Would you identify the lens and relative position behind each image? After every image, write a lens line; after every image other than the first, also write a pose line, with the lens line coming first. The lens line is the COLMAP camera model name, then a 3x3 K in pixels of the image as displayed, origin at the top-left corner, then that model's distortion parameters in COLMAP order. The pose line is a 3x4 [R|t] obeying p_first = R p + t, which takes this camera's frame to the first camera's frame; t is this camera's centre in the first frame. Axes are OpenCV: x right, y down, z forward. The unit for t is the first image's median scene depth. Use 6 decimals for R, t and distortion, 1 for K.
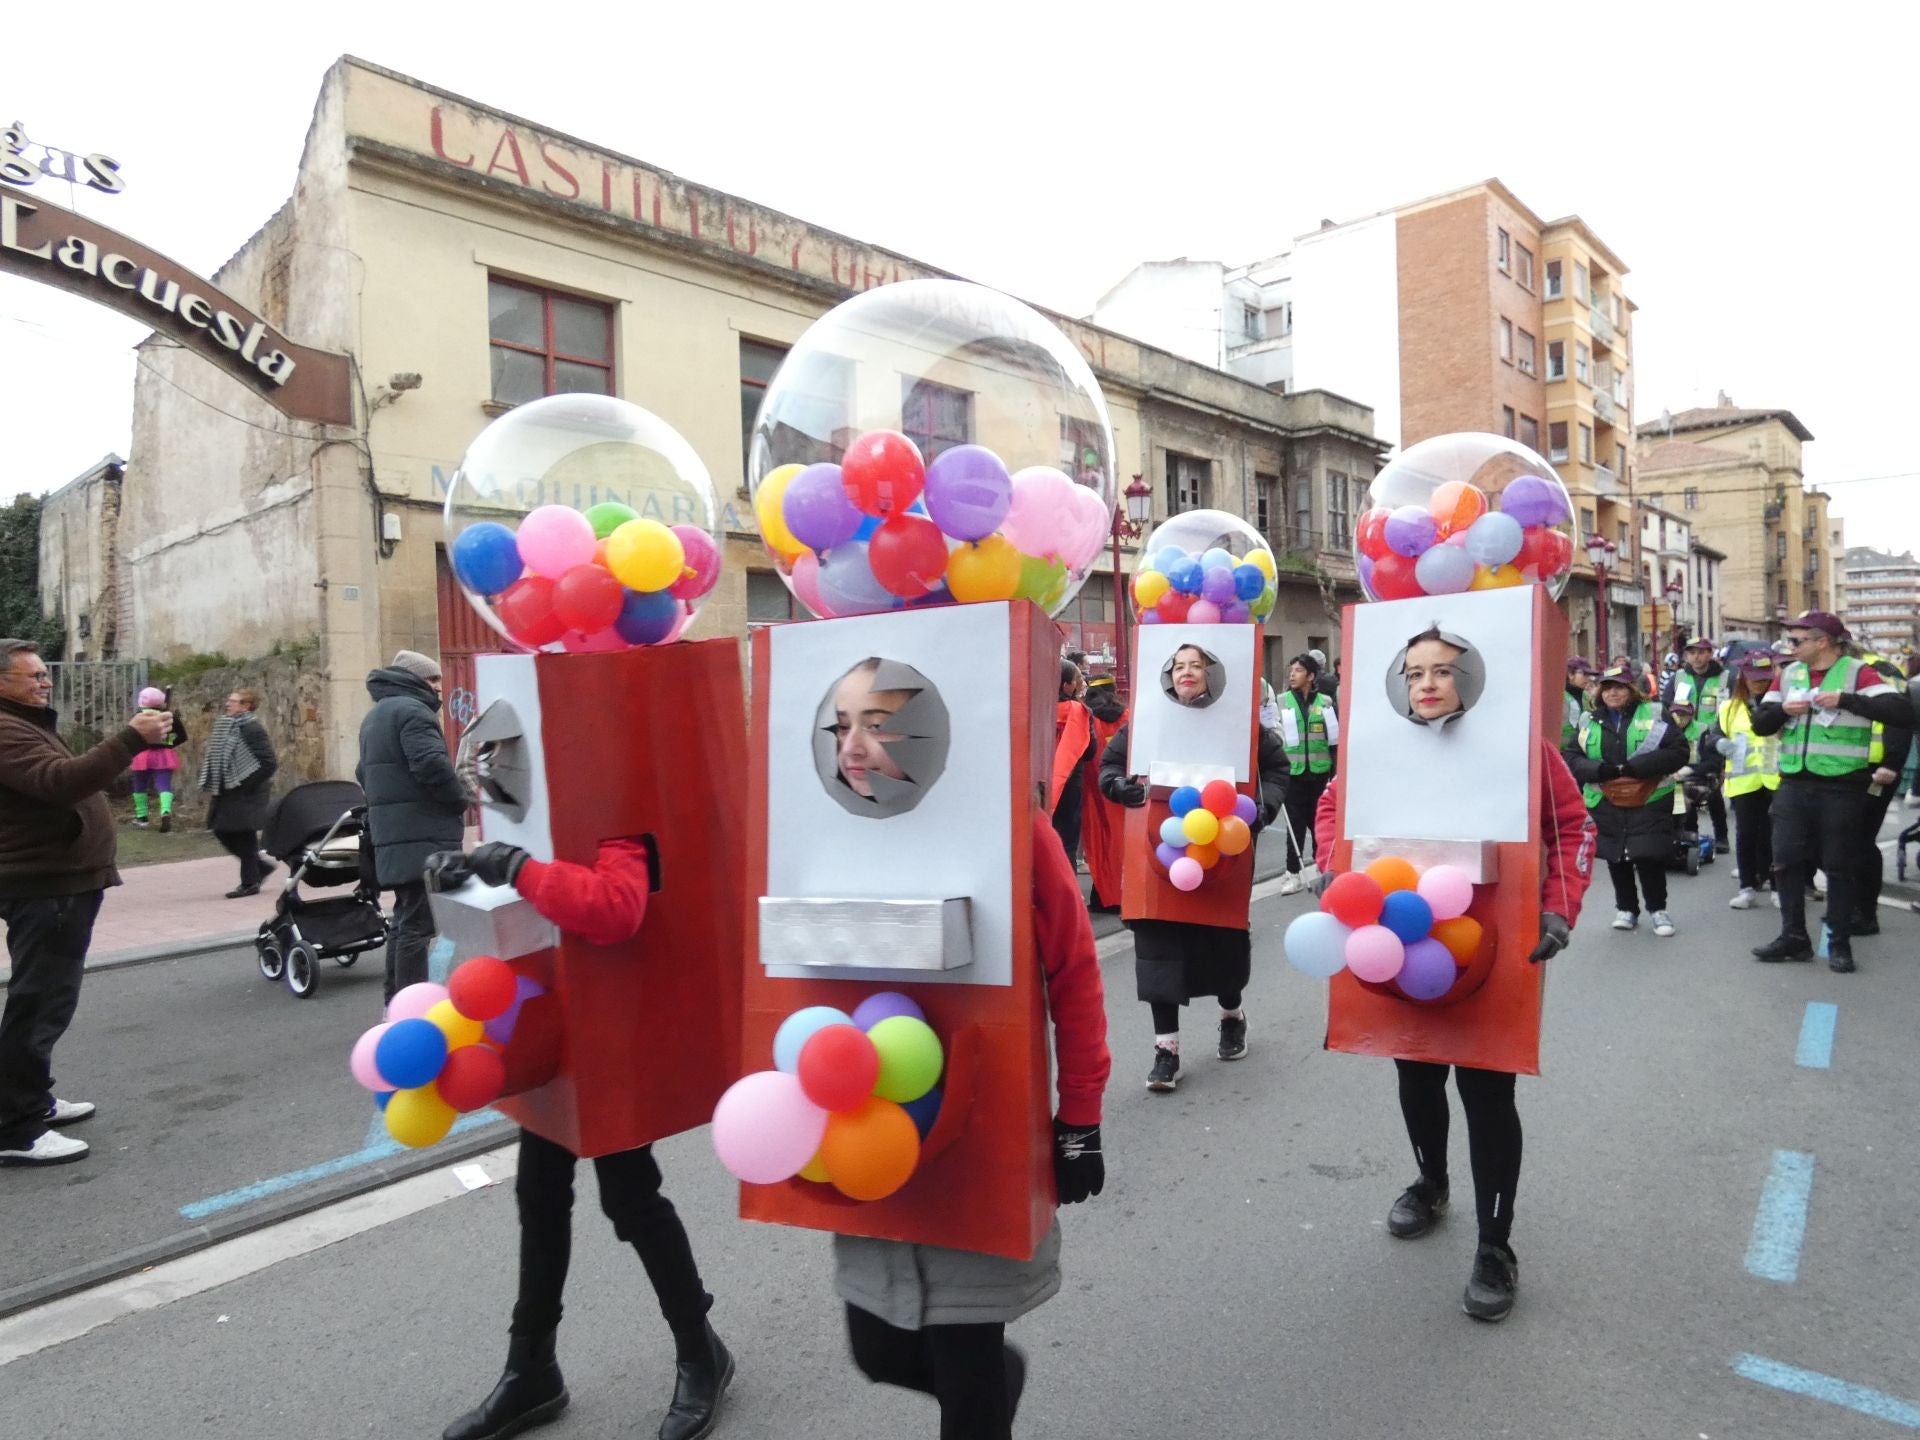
lens RADIAL K [[1120.9, 0, 986.1], [0, 1120.9, 735.0], [0, 0, 1]] dist [-0.008668, -0.001697]
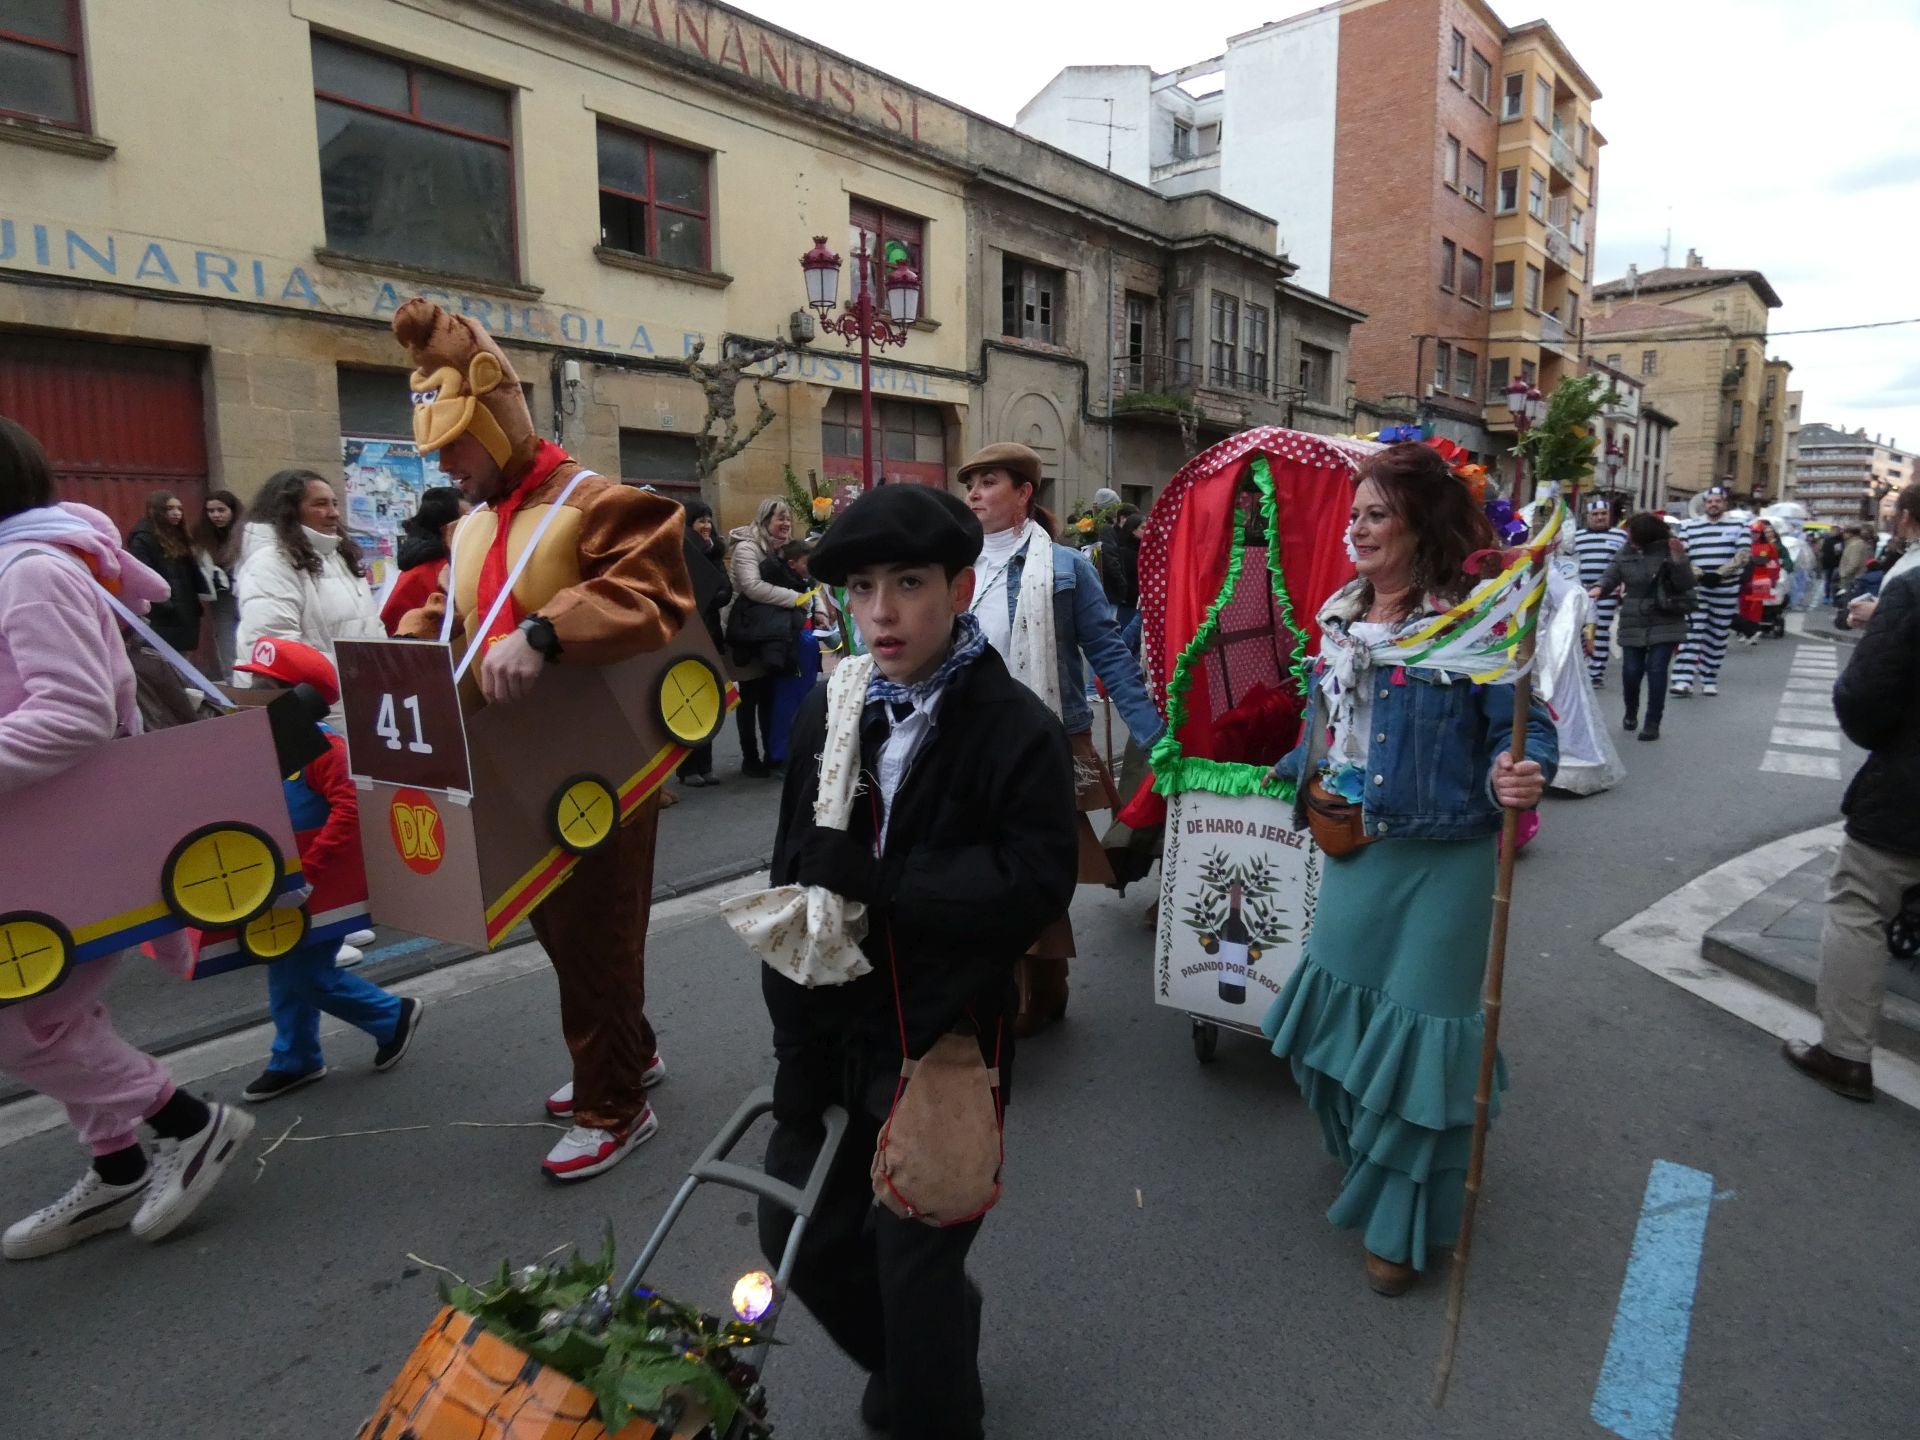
lens RADIAL K [[1076.5, 0, 972.1], [0, 1076.5, 705.5], [0, 0, 1]] dist [-0.005506, -0.000785]
pose [[0.999554, 0.025478, 0.015551, 0.114523], [-0.027040, 0.993529, 0.110316, -0.007201], [-0.012639, -0.110688, 0.993775, 0.147542]]
